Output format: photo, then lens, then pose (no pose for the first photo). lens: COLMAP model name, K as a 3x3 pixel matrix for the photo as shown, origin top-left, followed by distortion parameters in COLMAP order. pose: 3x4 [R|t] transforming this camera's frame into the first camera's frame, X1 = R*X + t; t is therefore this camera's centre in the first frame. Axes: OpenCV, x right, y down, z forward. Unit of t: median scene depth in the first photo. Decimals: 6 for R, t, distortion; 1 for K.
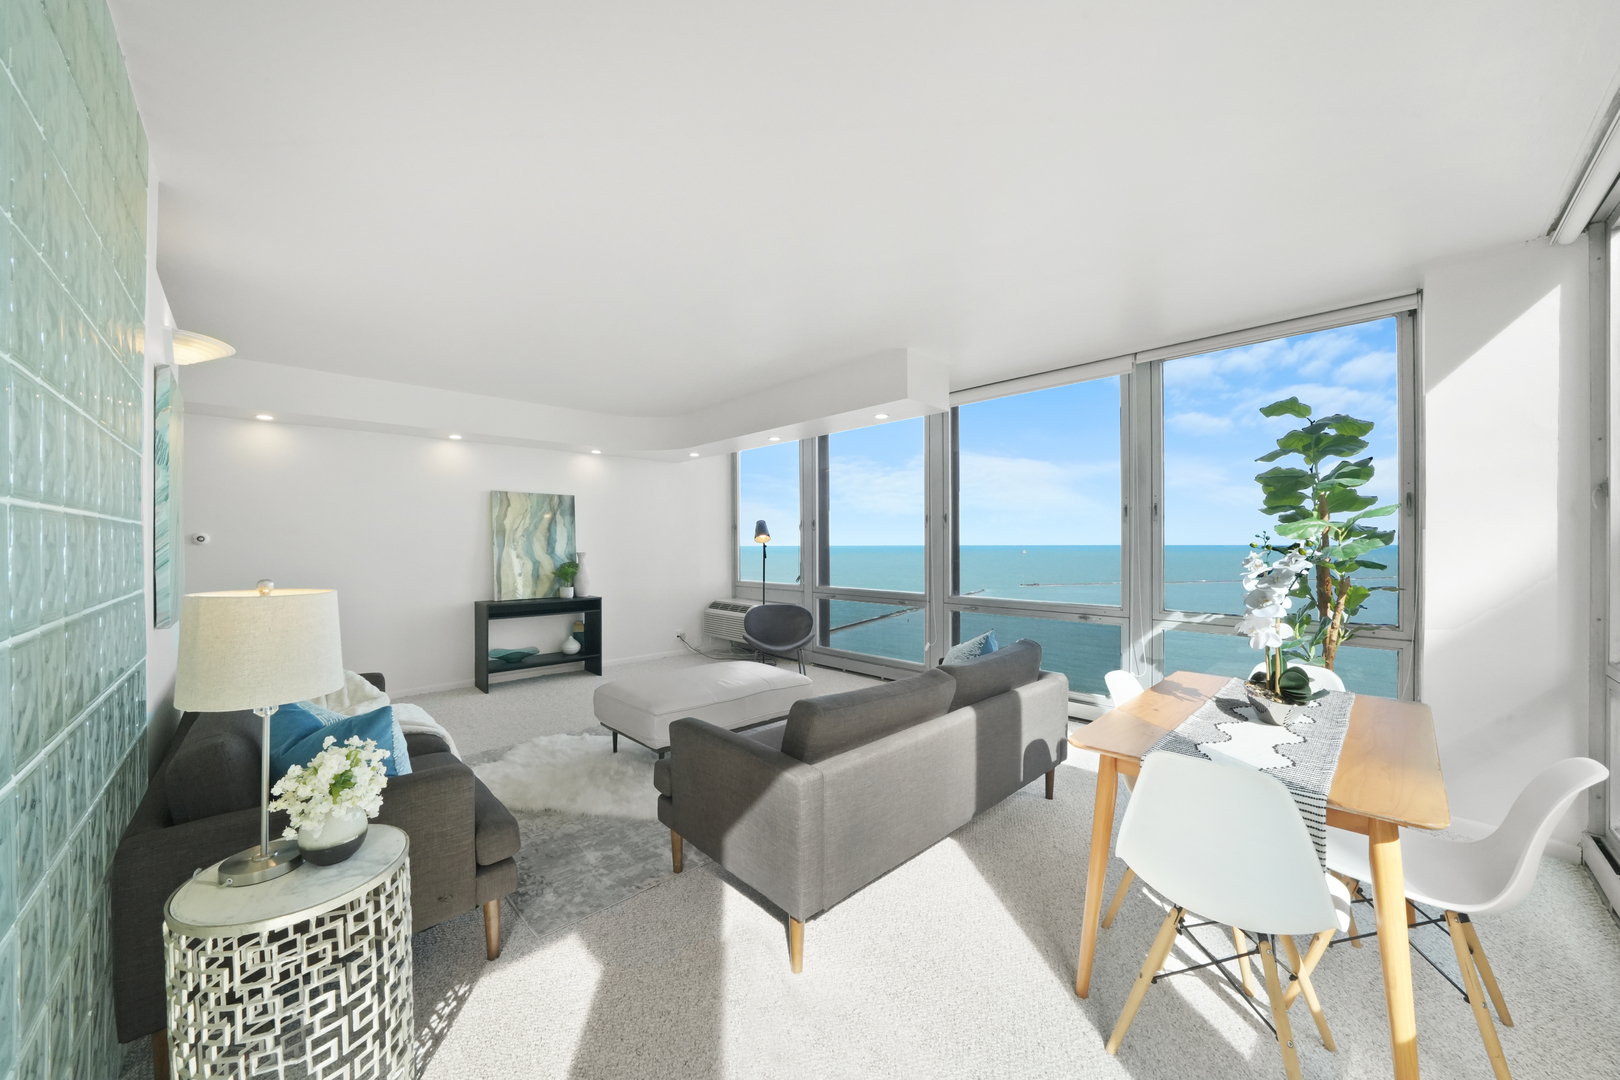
lens RADIAL K [[581.2, 0, 803.0], [0, 581.2, 547.6], [0, 0, 1]] dist [-0.018542, 0.000058]
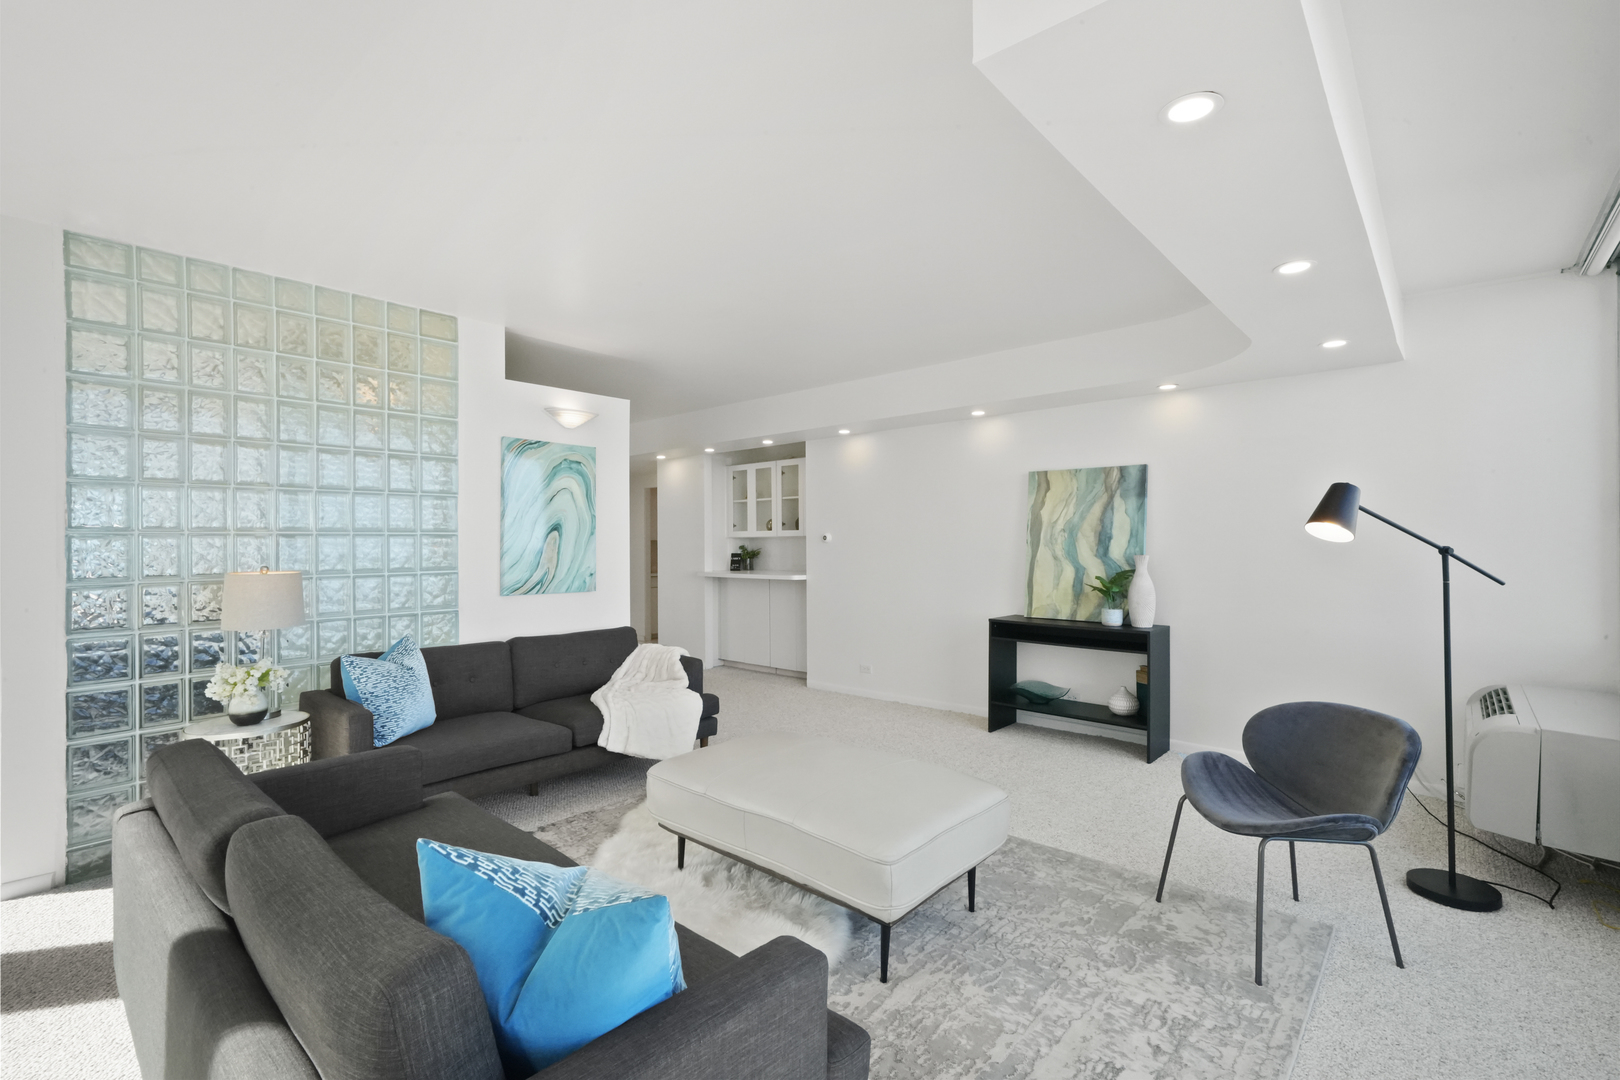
lens RADIAL K [[722.9, 0, 810.0], [0, 722.9, 539.6], [0, 0, 1]] dist [0.009962, 0.000604]
pose [[0.082243, -0.000685, -0.996612, 0.668632], [-0.003473, 0.999993, -0.000974, -0.012739], [0.996606, 0.003542, 0.082240, 1.080895]]
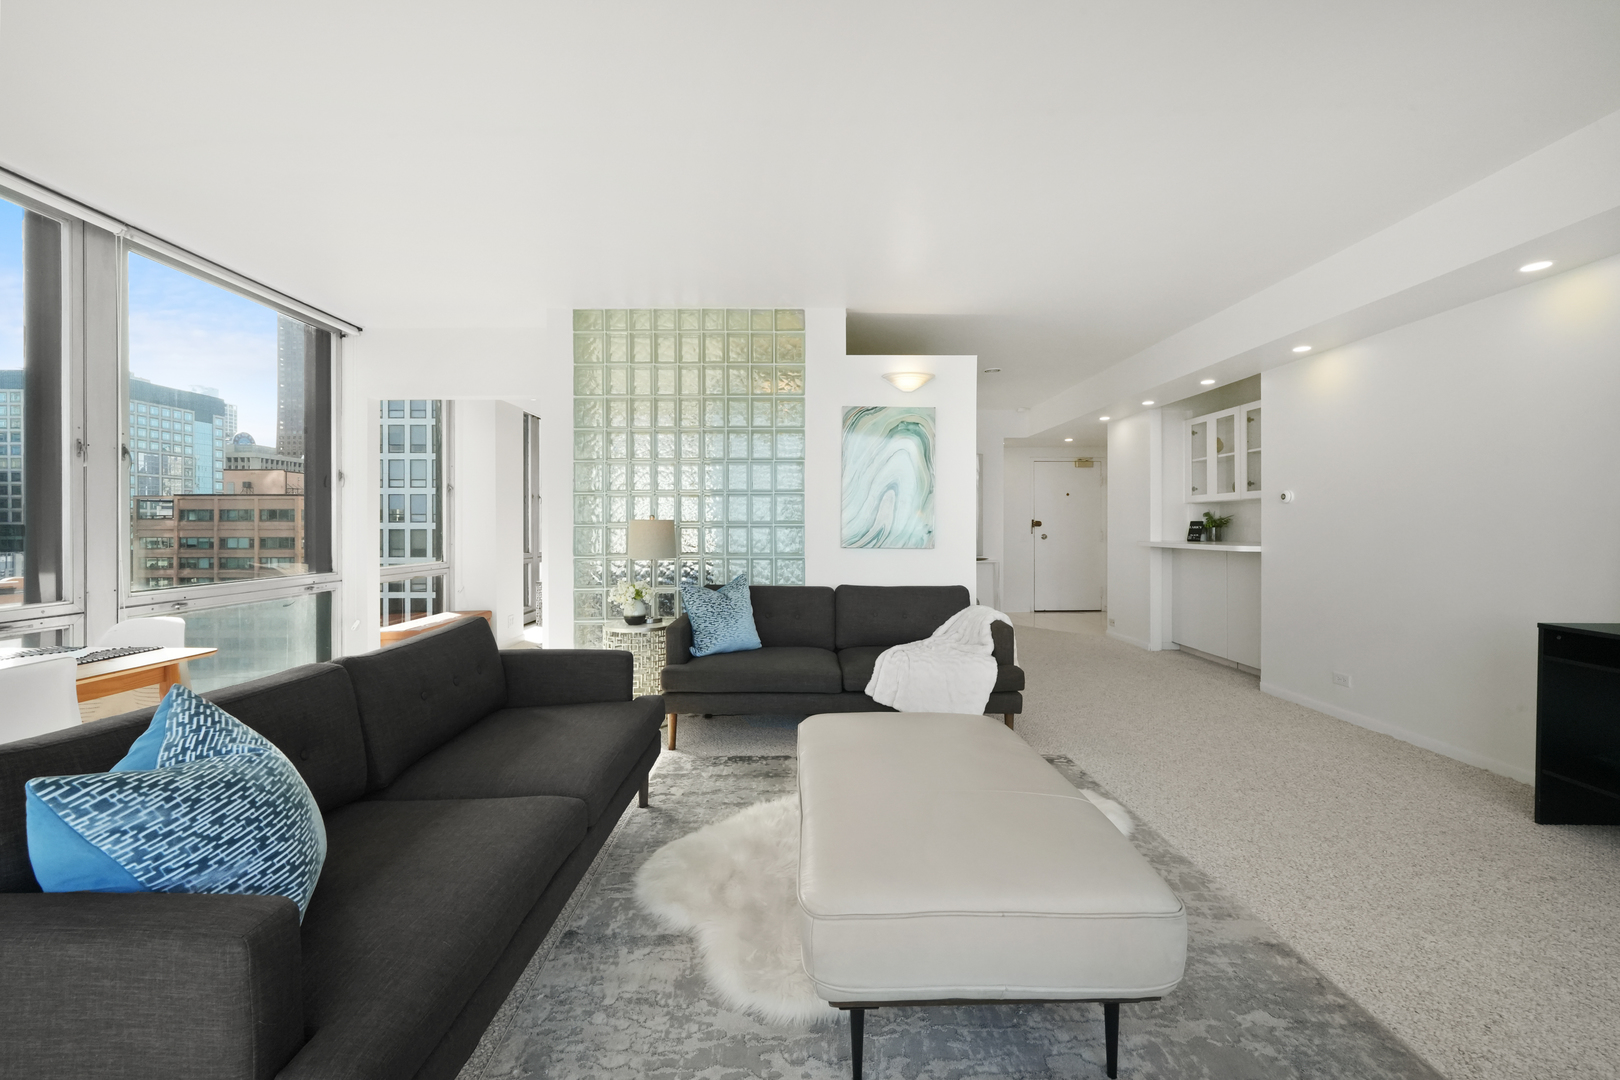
lens RADIAL K [[639.8, 0, 808.4], [0, 639.8, 525.1], [0, 0, 1]] dist [0.000206, 0.000114]
pose [[-0.678751, 0.004112, -0.734357, 0.315503], [-0.003030, 0.999960, 0.008400, 0.032827], [0.734362, 0.007927, -0.678712, 1.477193]]
